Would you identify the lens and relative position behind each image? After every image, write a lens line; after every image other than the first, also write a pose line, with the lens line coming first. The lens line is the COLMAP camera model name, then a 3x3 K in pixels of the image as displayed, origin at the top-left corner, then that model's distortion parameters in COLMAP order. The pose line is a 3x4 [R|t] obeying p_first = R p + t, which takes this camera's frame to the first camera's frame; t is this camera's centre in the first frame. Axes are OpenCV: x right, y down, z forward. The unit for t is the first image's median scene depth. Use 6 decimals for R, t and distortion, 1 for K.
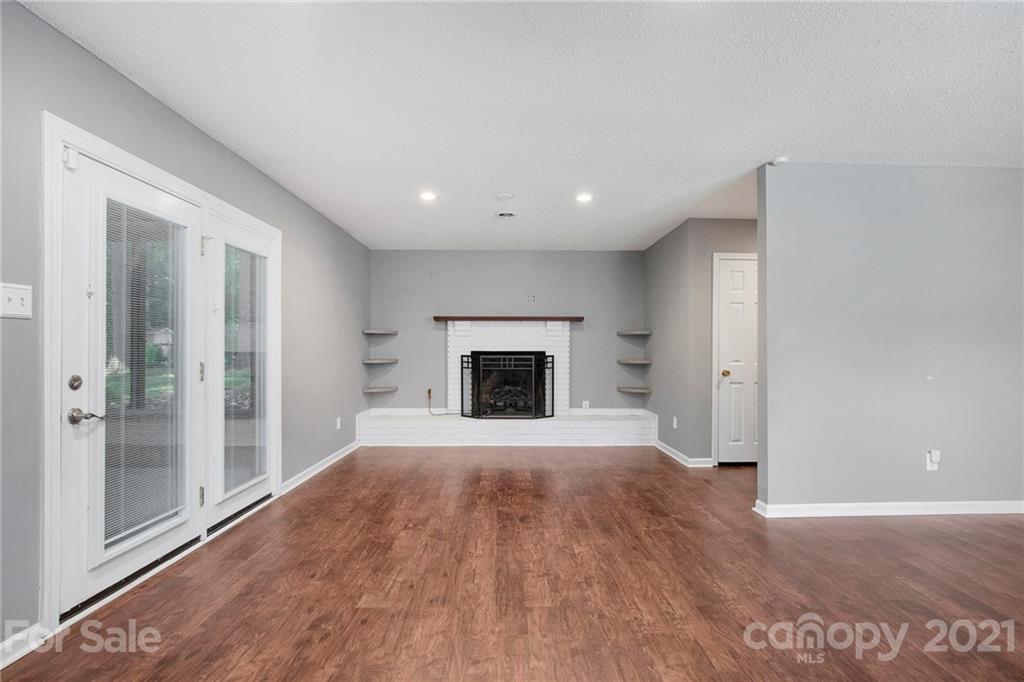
lens RADIAL K [[474.7, 0, 505.5], [0, 474.7, 344.0], [0, 0, 1]] dist [-0.000704, 0.000185]
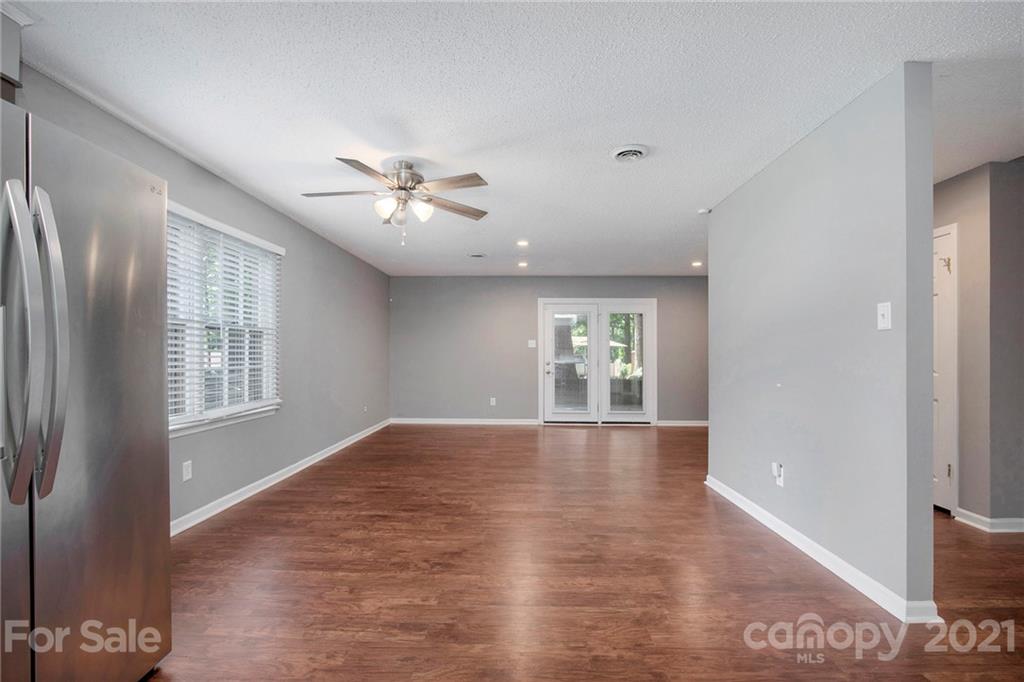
lens RADIAL K [[474.7, 0, 522.5], [0, 474.7, 350.8], [0, 0, 1]] dist [-0.000704, 0.000185]
pose [[-0.011688, -0.002294, -0.999929, 2.315285], [0.016622, 0.999859, -0.002488, -0.011216], [0.999794, -0.016650, -0.011649, 0.662897]]
